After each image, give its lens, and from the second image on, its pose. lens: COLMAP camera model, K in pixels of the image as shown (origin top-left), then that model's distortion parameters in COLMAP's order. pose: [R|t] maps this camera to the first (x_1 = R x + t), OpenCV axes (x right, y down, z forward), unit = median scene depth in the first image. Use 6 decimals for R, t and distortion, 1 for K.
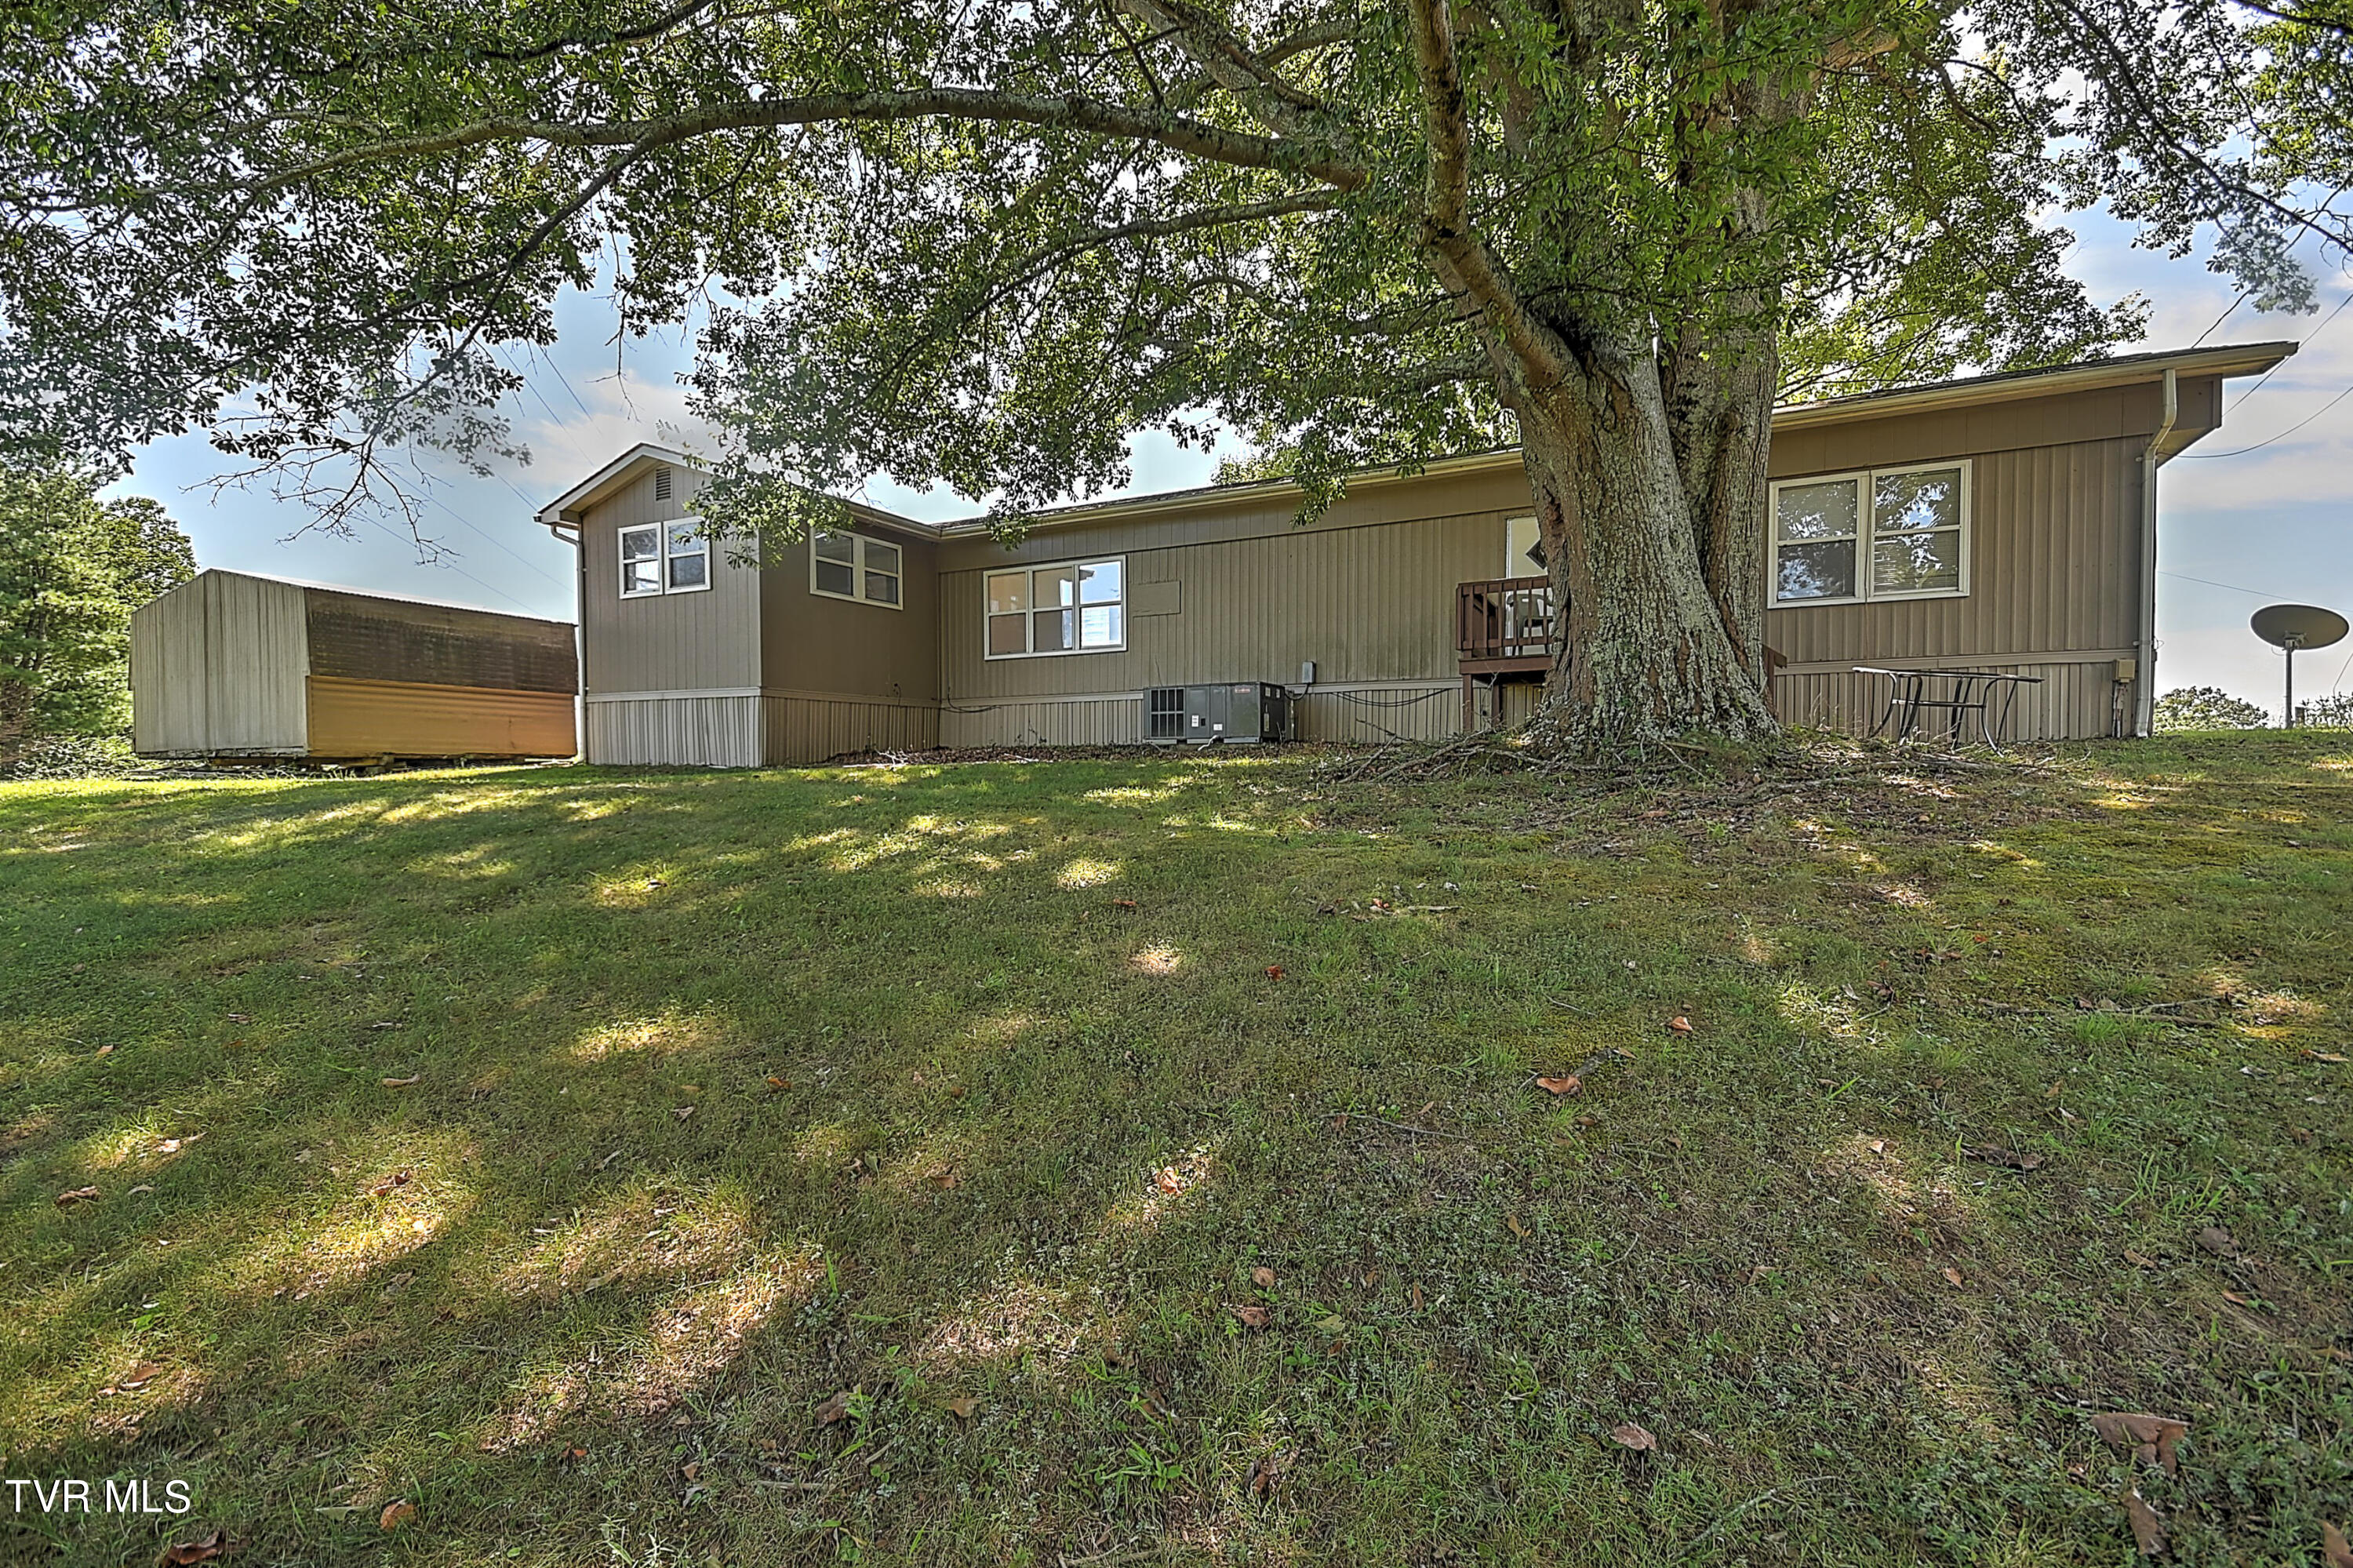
lens RADIAL K [[1037.3, 0, 1175.9], [0, 1037.3, 785.1], [0, 0, 1]] dist [0.015533, -0.005375]
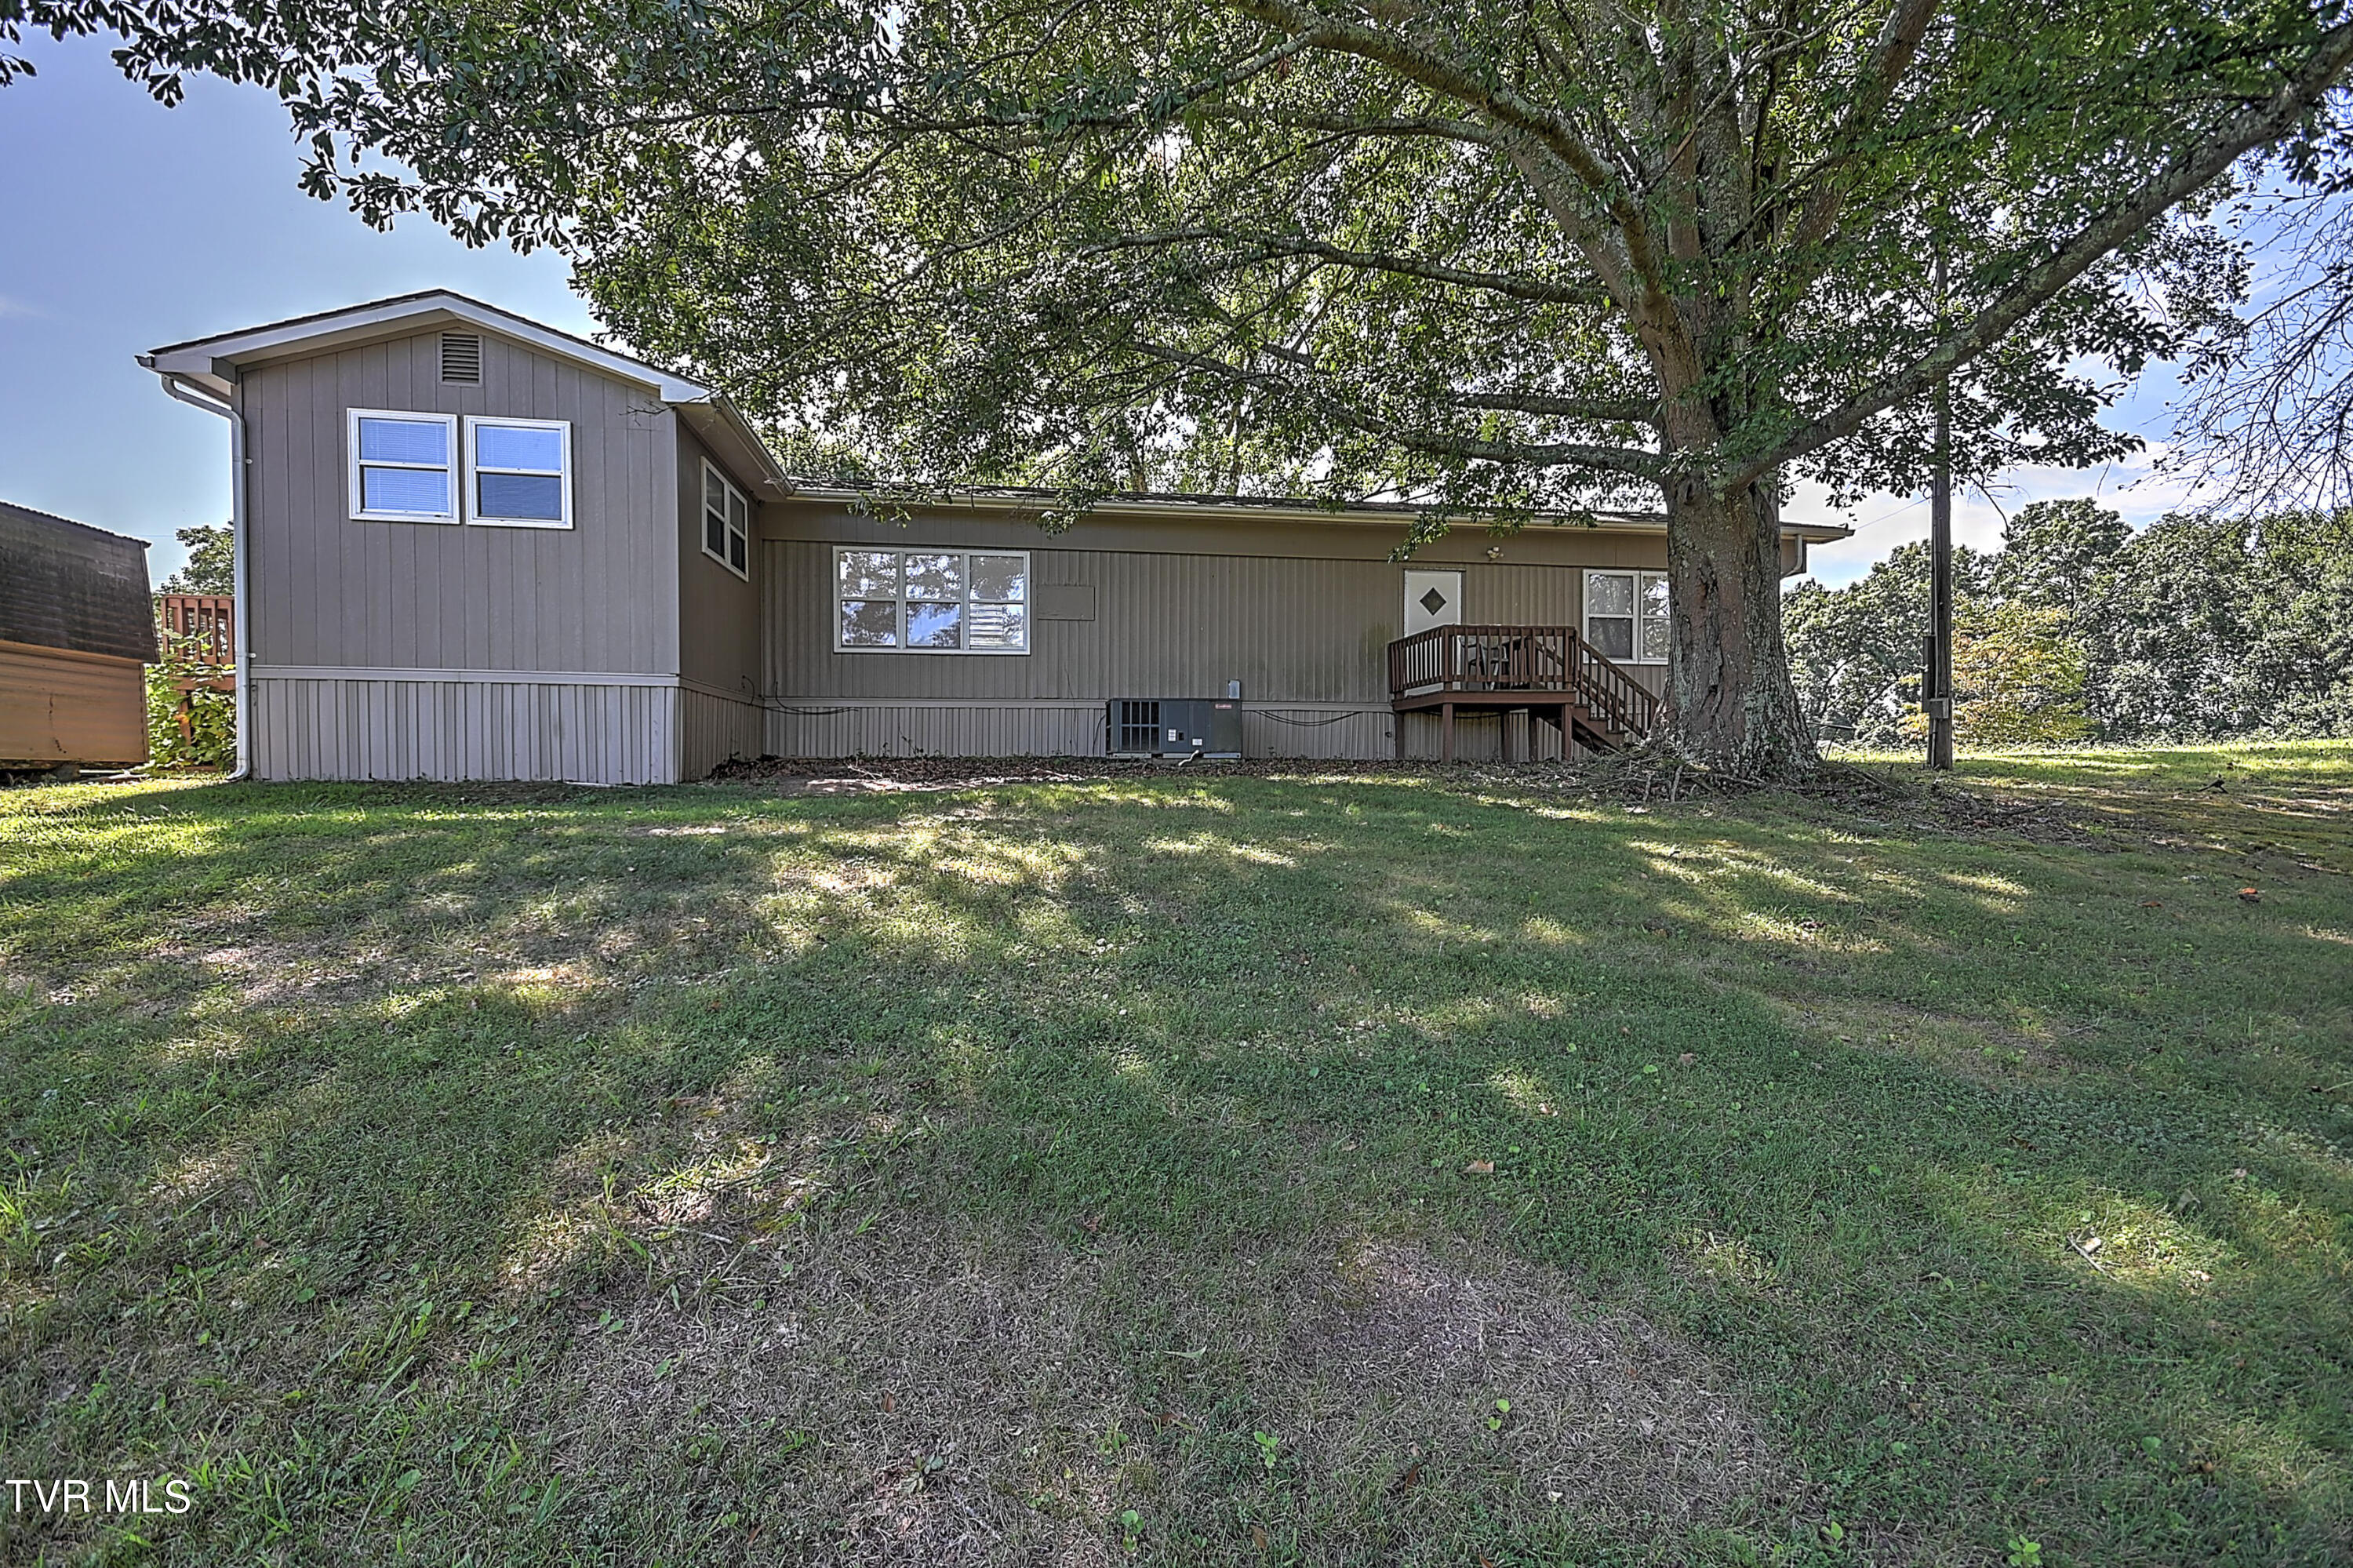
lens RADIAL K [[1037.3, 0, 1164.7], [0, 1037.3, 782.8], [0, 0, 1]] dist [0.015533, -0.005375]
pose [[0.807917, -0.003420, 0.589286, -0.539752], [0.007332, 0.999964, -0.004249, -0.012117], [-0.589250, 0.007753, 0.807913, 0.202316]]
